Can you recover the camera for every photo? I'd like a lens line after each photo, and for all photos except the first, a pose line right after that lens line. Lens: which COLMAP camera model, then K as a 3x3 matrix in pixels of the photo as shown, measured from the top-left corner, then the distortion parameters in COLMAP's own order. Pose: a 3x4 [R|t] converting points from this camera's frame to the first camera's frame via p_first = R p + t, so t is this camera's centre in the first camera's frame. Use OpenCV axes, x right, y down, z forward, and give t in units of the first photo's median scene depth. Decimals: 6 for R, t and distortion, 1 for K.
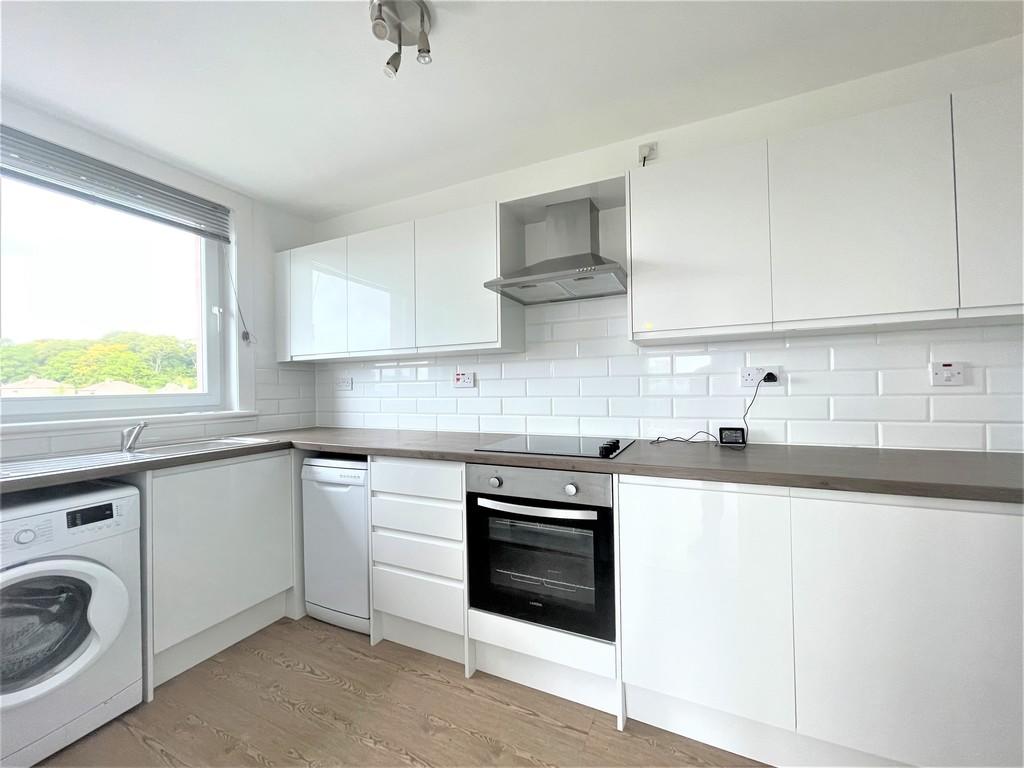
lens RADIAL K [[411.3, 0, 512.0], [0, 411.3, 384.0], [0, 0, 1]] dist [-0.001363, 0.005142]
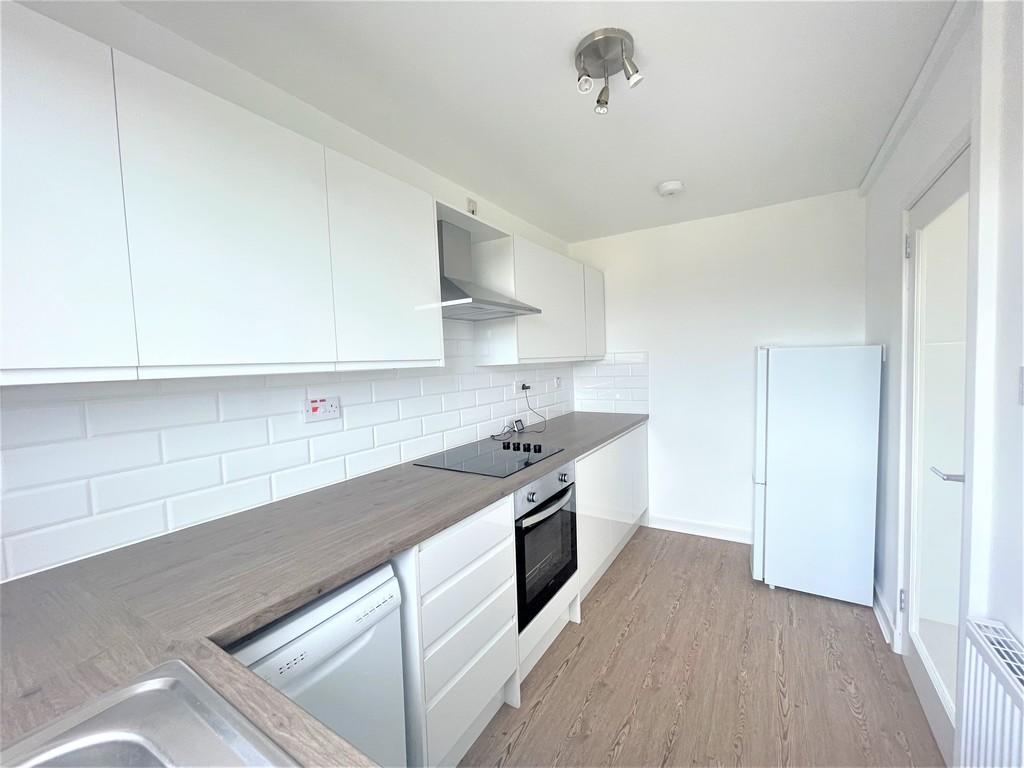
lens RADIAL K [[411.3, 0, 512.0], [0, 411.3, 384.0], [0, 0, 1]] dist [-0.001363, 0.005142]
pose [[0.115547, -0.043411, 0.992353, -0.889905], [0.023237, 0.998889, 0.040992, -0.084778], [-0.993030, 0.018323, 0.116428, 0.748321]]
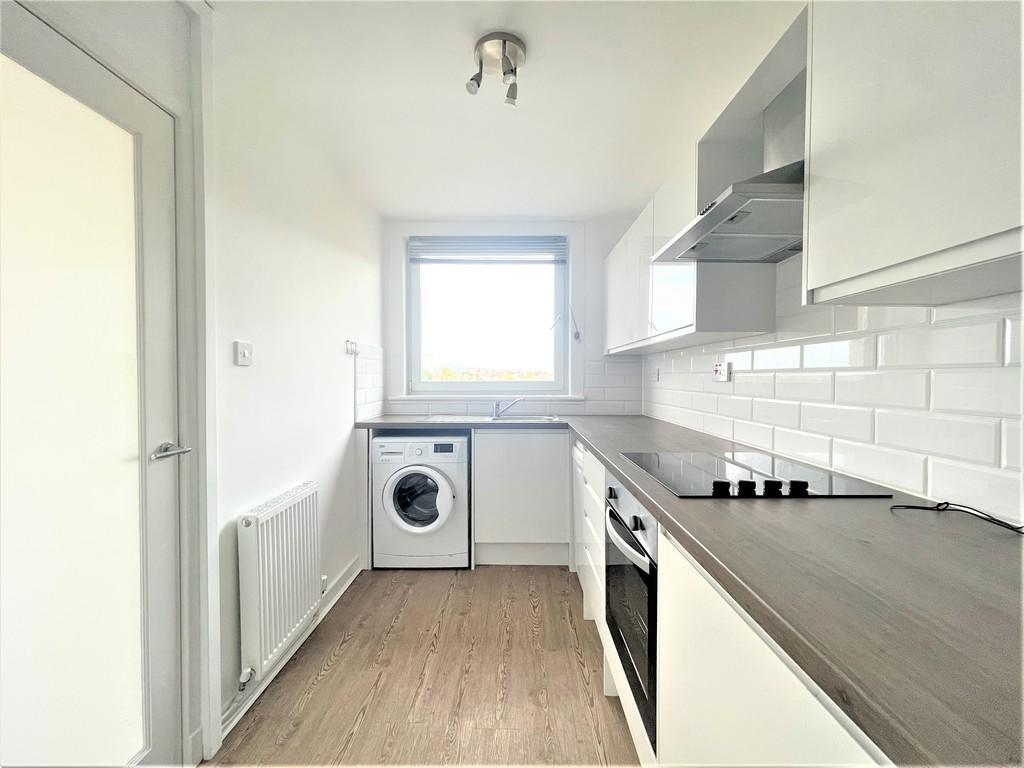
lens RADIAL K [[428.7, 0, 510.8], [0, 428.7, 382.8], [0, 0, 1]] dist [0.000535, 0.000016]
pose [[0.420744, 0.027008, -0.906777, 0.557161], [-0.001810, 0.999580, 0.028932, -0.014964], [0.907178, -0.010532, 0.420616, 0.342800]]
